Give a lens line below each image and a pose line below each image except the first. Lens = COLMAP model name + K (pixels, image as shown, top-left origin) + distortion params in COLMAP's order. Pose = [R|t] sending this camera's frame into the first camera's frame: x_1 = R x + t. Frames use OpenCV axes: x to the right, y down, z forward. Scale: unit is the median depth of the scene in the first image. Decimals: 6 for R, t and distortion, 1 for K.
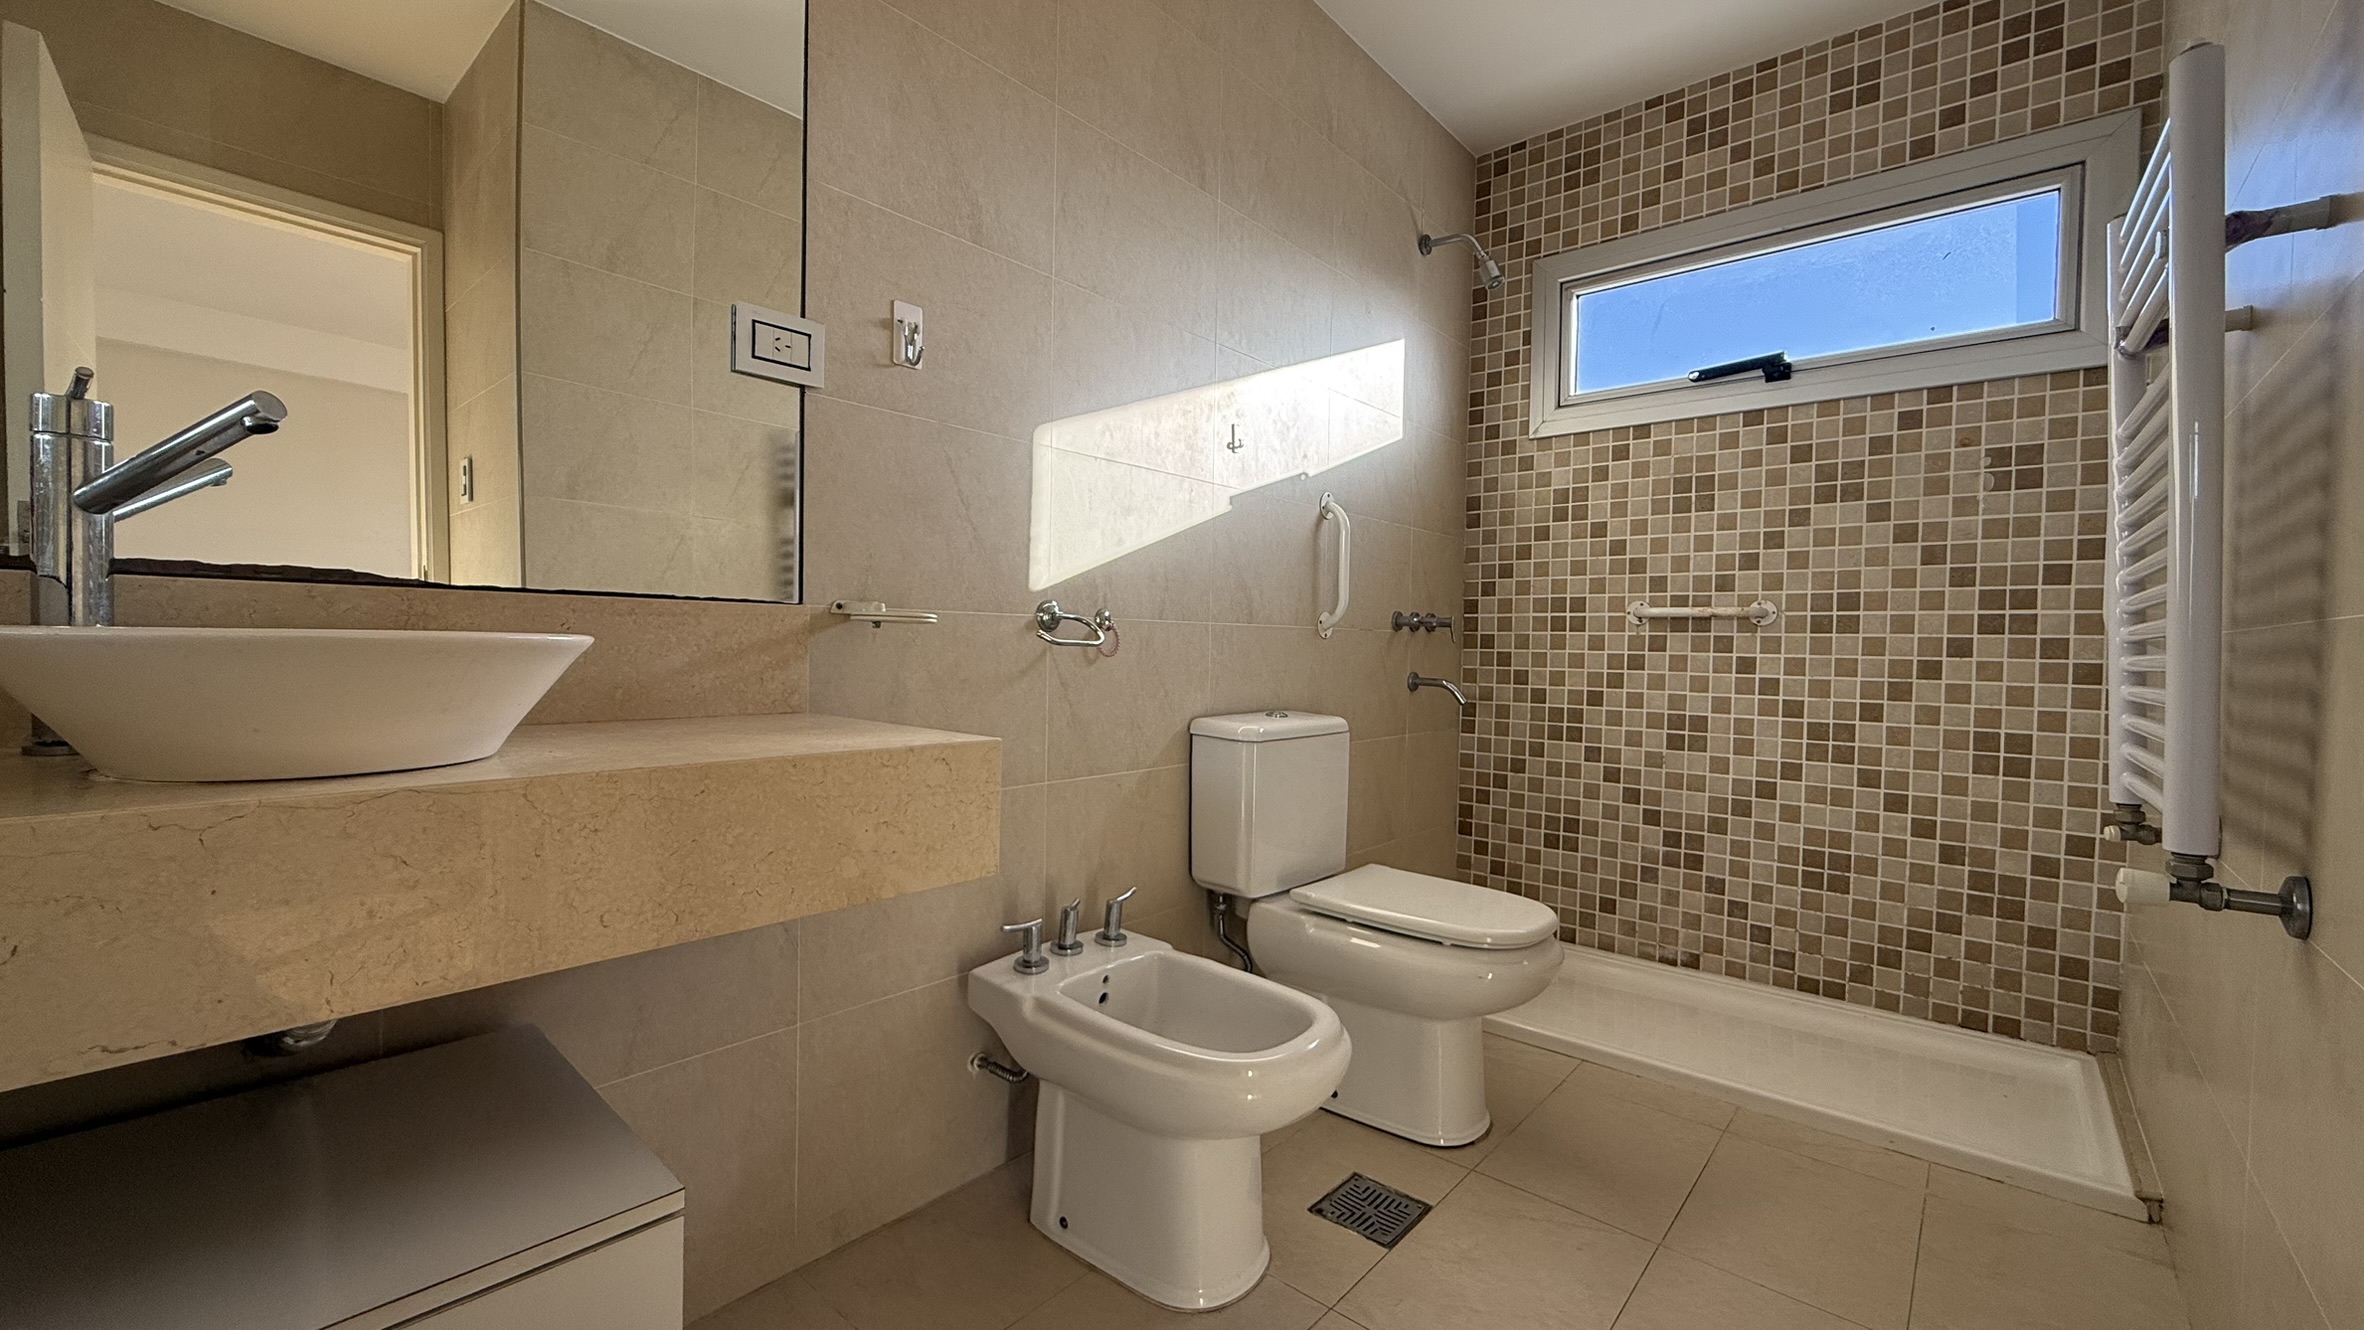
lens RADIAL K [[939.5, 0, 1172.0], [0, 939.5, 663.7], [0, 0, 1]] dist [-0.000849, -0.000429]
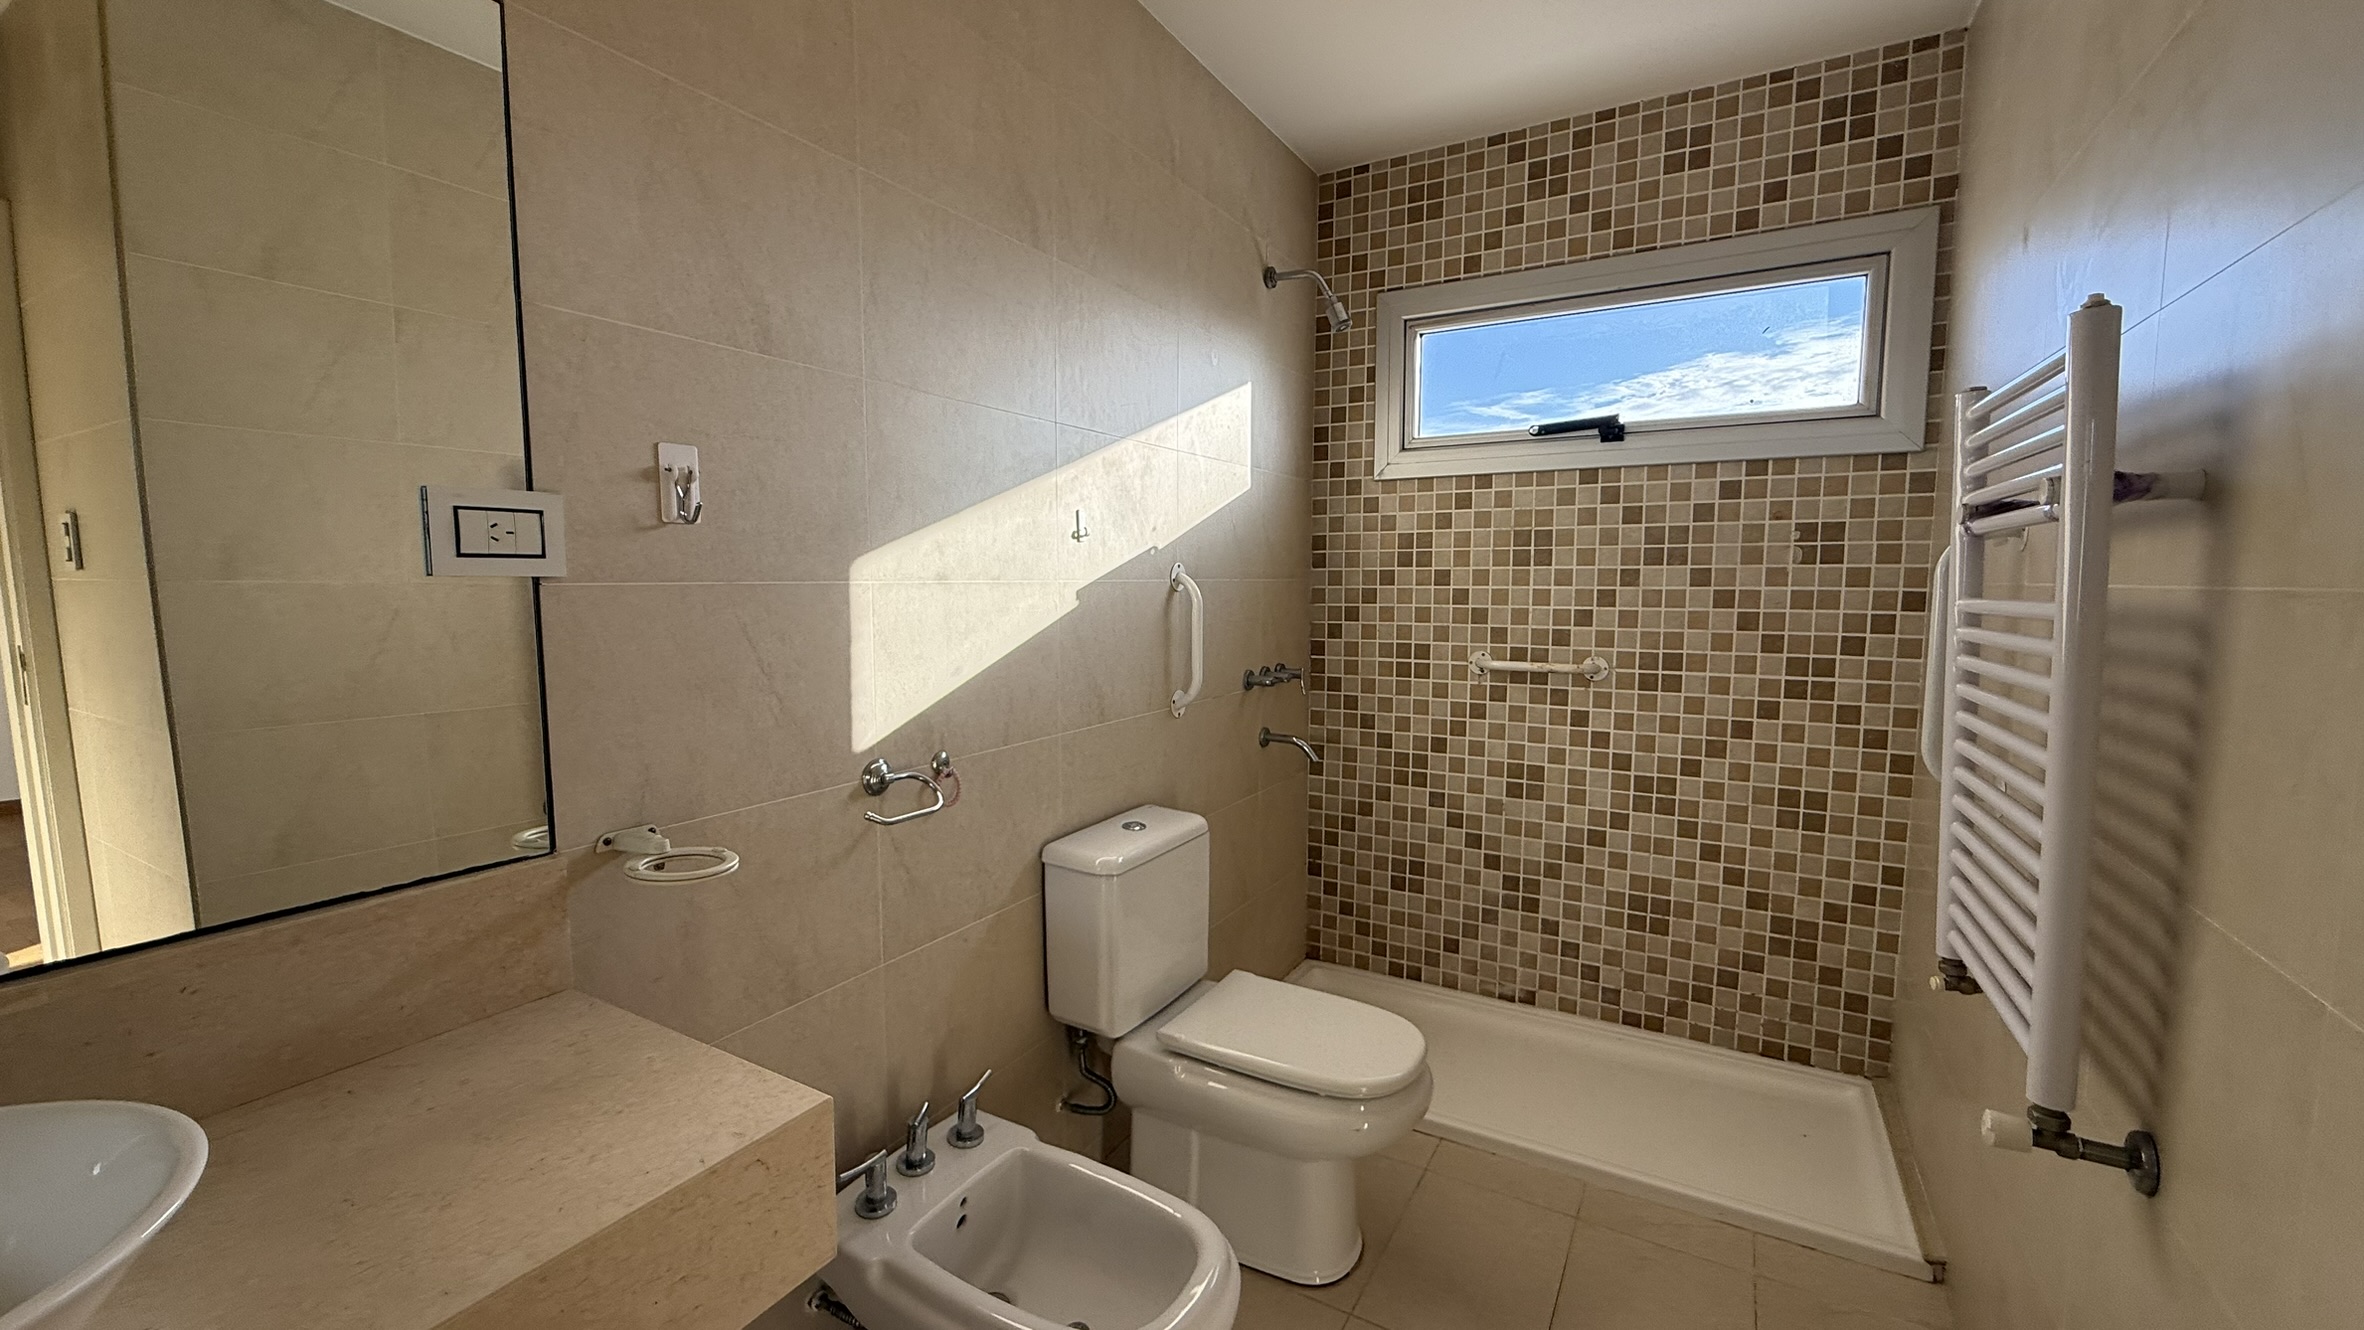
lens RADIAL K [[939.5, 0, 1172.0], [0, 939.5, 663.7], [0, 0, 1]] dist [-0.000849, -0.000429]
pose [[0.982775, -0.035834, 0.181300, -0.012503], [0.022785, 0.997031, 0.073555, -0.150969], [-0.183398, -0.068157, 0.980673, 0.080667]]
